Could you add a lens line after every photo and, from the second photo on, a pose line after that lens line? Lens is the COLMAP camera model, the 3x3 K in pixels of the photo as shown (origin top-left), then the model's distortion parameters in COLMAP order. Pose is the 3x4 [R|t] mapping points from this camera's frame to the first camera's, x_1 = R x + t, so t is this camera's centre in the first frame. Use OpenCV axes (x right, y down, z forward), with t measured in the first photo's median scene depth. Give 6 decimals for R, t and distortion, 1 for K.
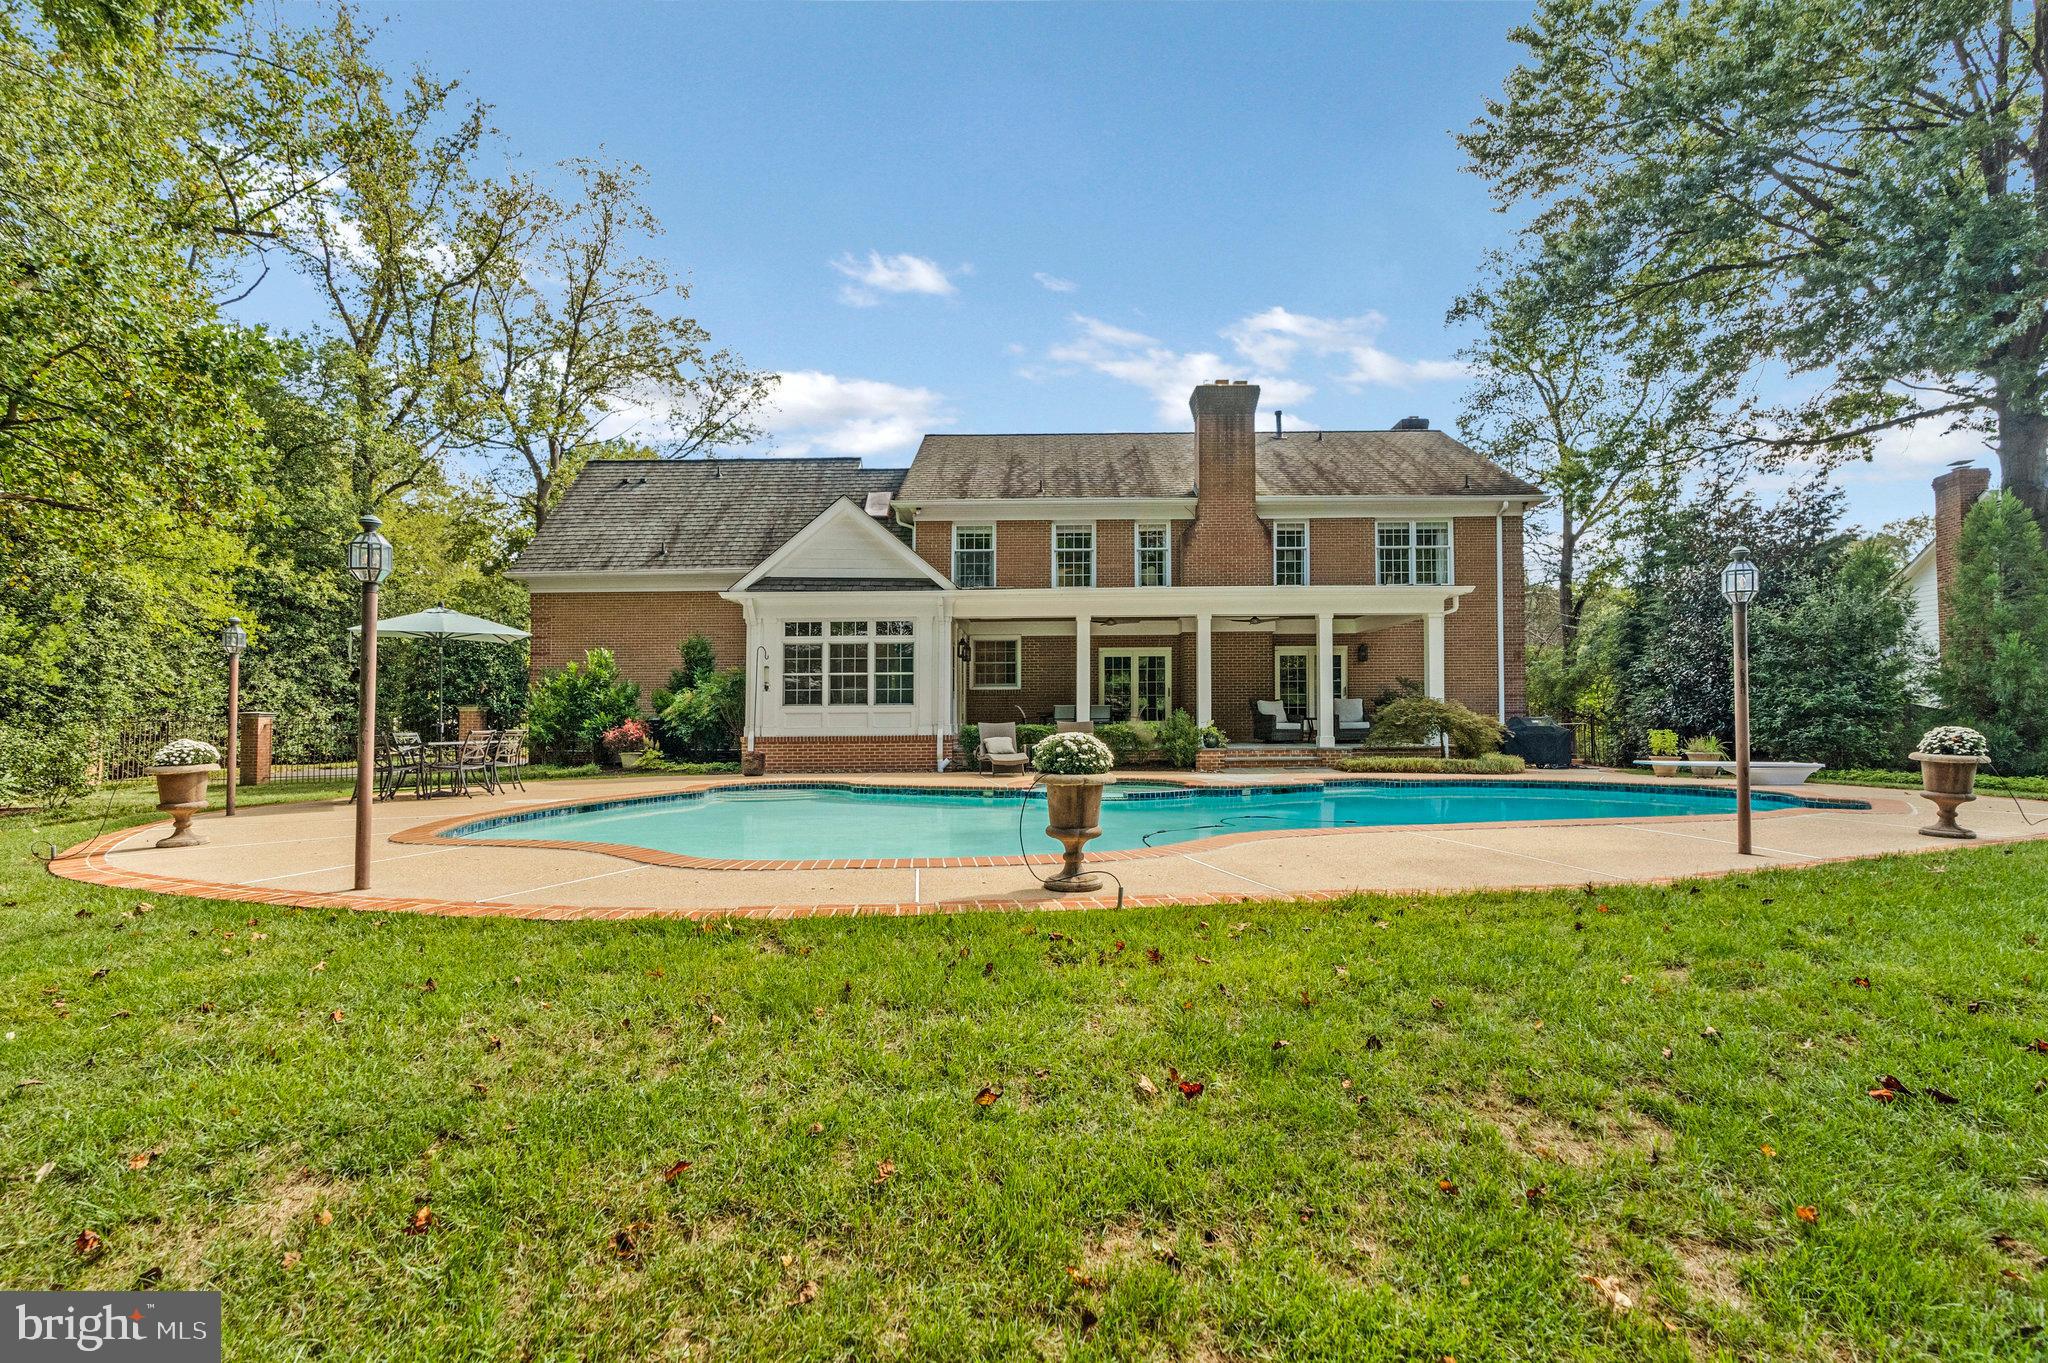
lens RADIAL K [[950.8, 0, 1030.3], [0, 950.8, 675.8], [0, 0, 1]] dist [0.003153, 0.000586]
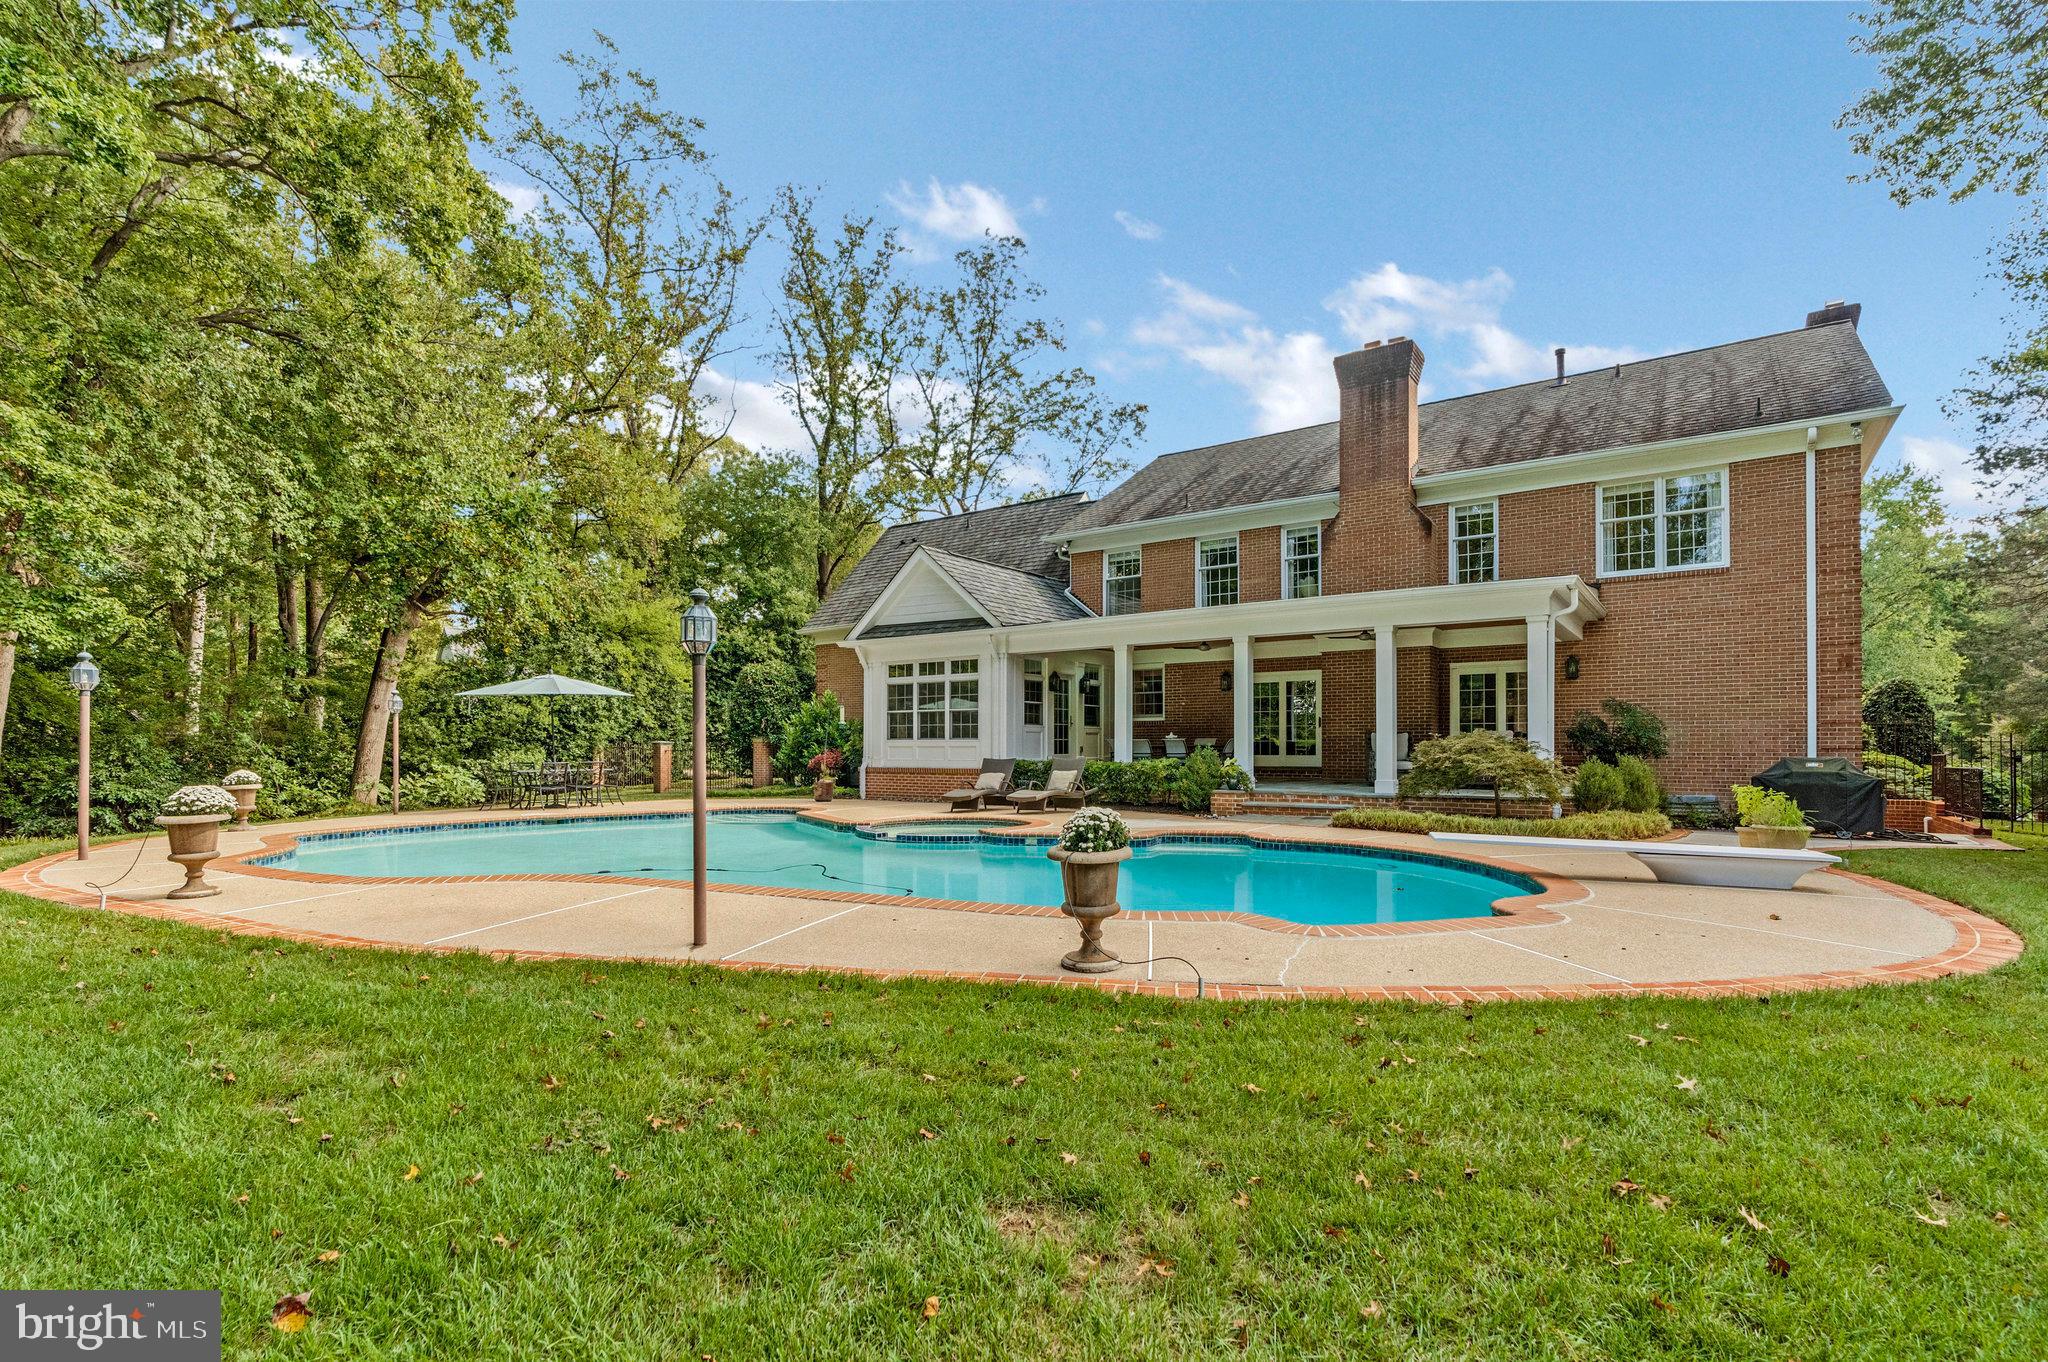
lens RADIAL K [[982.6, 0, 1024.0], [0, 982.6, 681.0], [0, 0, 1]] dist [0.020944, 0.000194]
pose [[0.809180, -0.031166, -0.586734, 0.516872], [0.023928, 0.999512, -0.020092, -0.009619], [0.587074, 0.002219, 0.809530, 0.145152]]
